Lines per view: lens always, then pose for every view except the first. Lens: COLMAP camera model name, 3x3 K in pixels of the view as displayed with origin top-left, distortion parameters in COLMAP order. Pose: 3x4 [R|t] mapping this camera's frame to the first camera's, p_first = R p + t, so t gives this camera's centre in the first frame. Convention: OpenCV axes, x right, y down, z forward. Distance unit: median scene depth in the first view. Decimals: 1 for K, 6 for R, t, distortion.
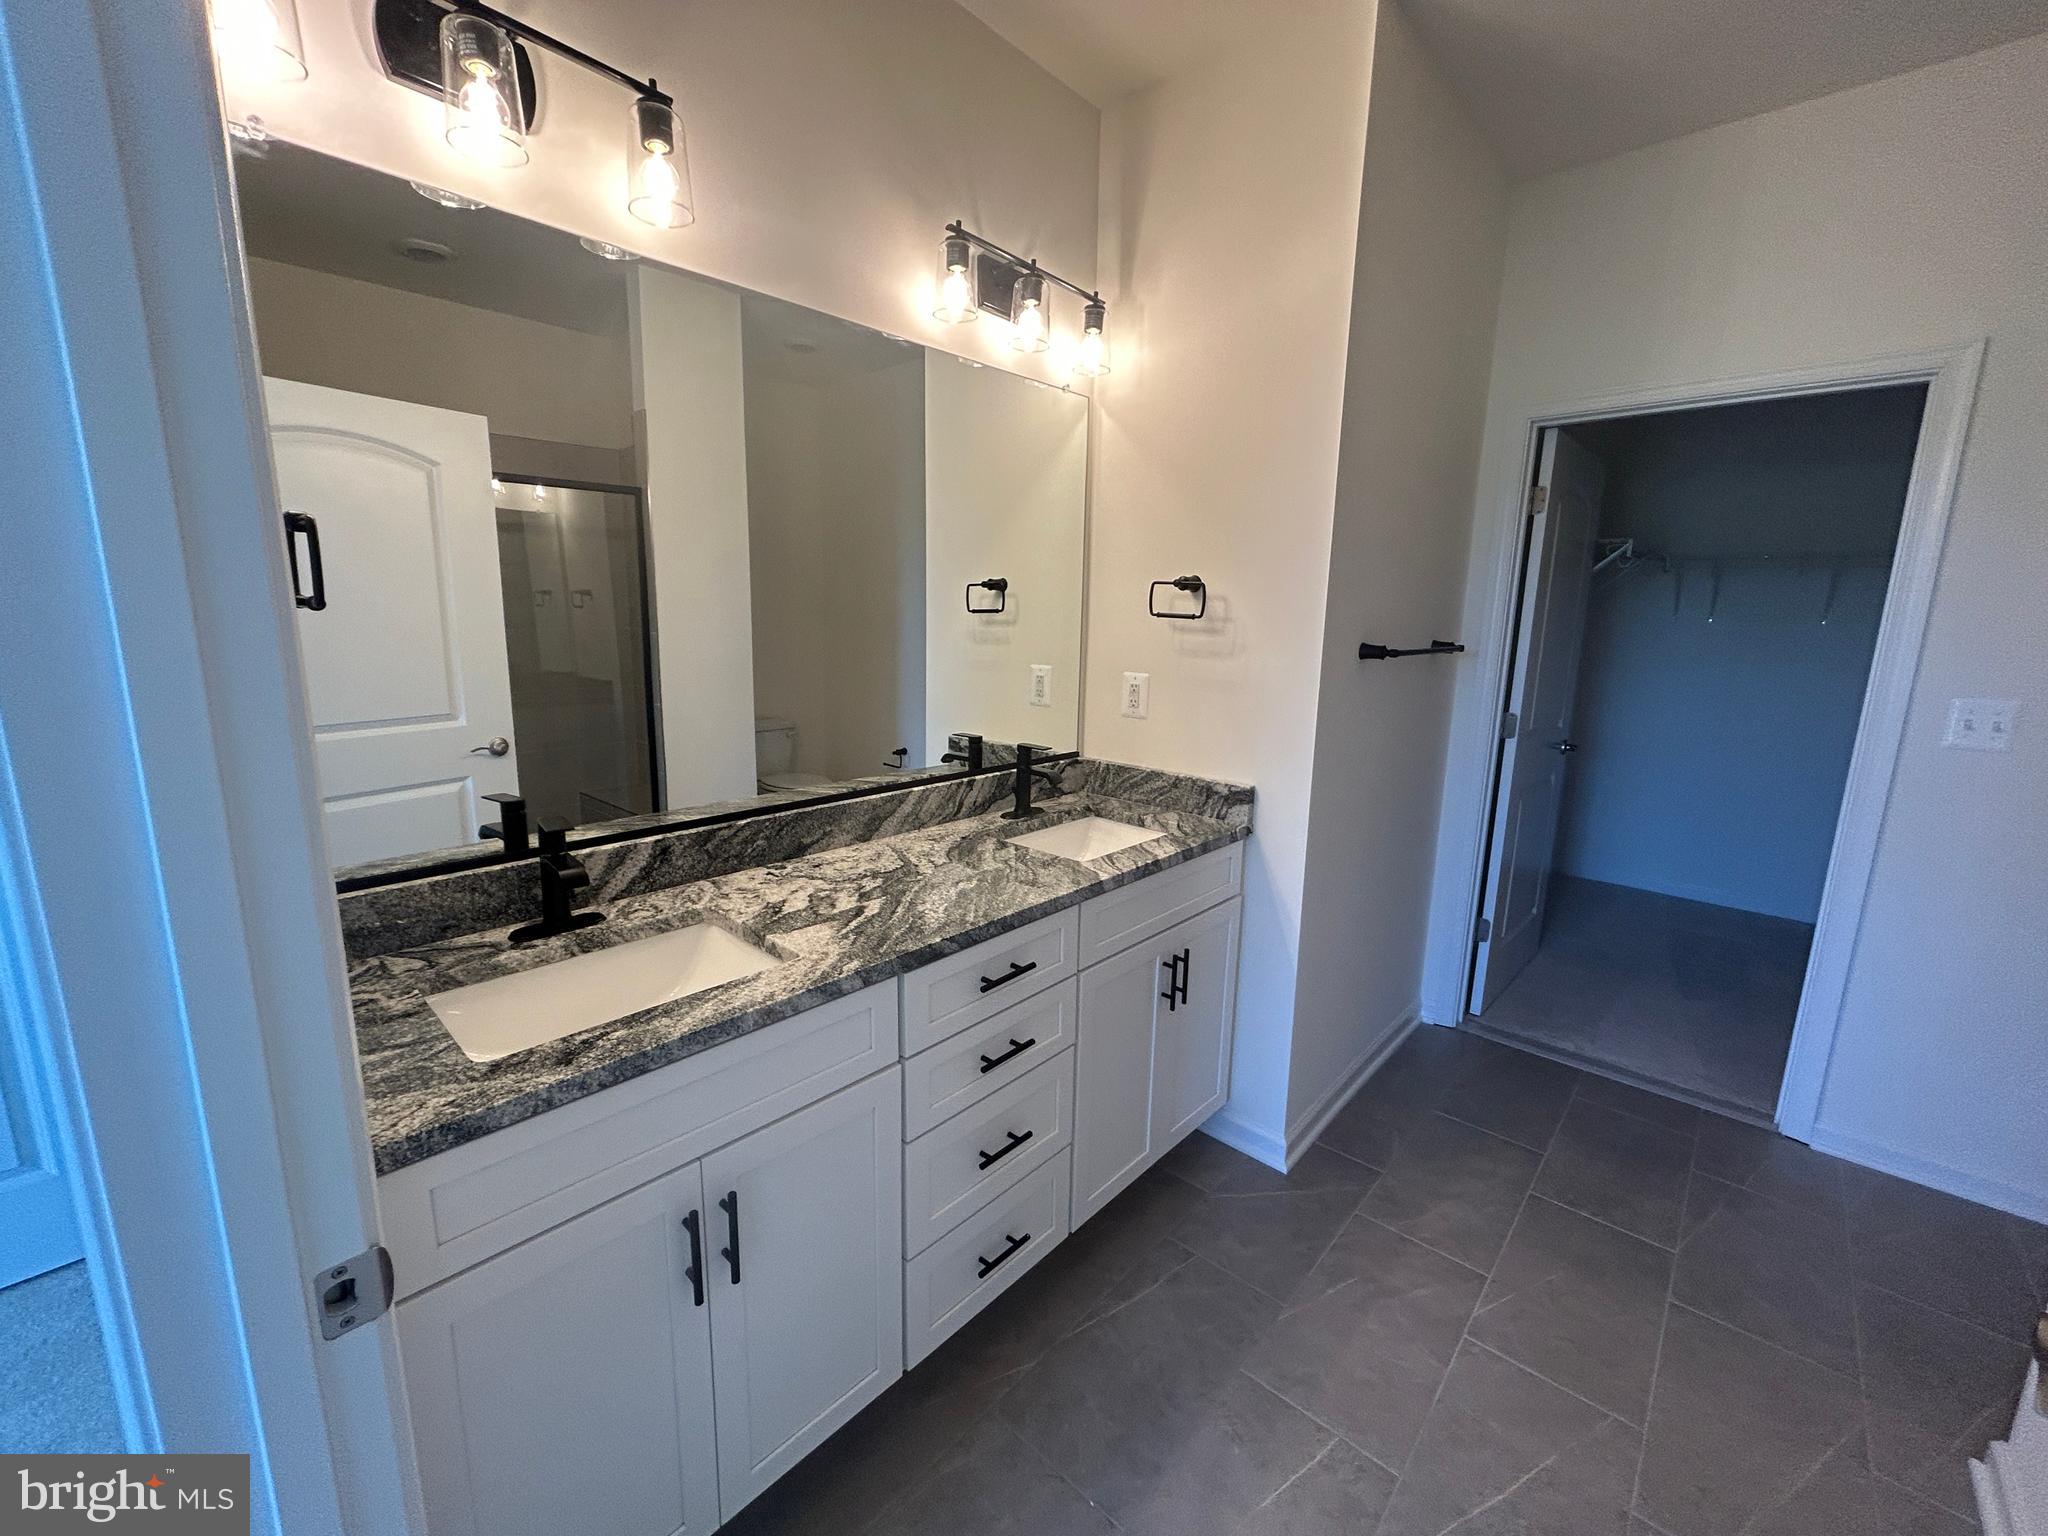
lens RADIAL K [[835.2, 0, 1031.9], [0, 835.2, 766.9], [0, 0, 1]] dist [-0.016212, 0.000587]
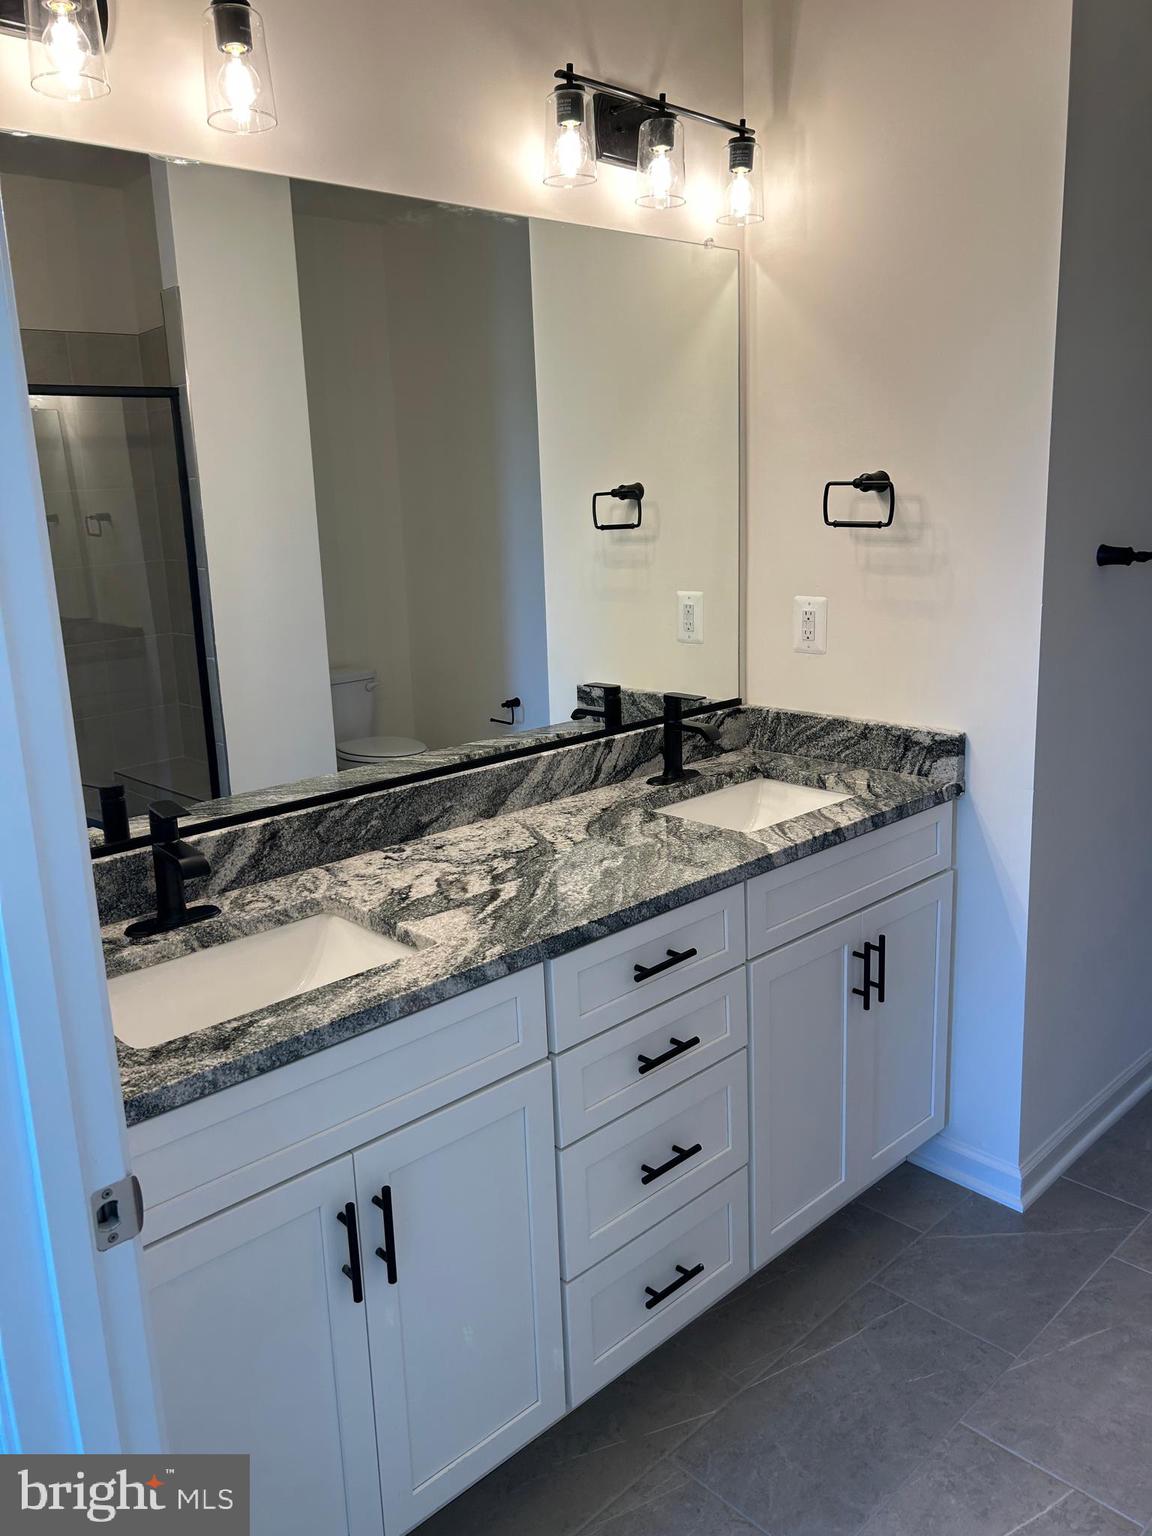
lens RADIAL K [[1162.7, 0, 570.4], [0, 1162.7, 760.6], [0, 0, 1]] dist [0.075815, -0.018892]
pose [[0.994296, -0.039374, -0.099122, 0.002310], [0.043354, 0.998325, 0.038322, -0.012594], [0.097447, -0.042401, 0.994337, -0.195135]]
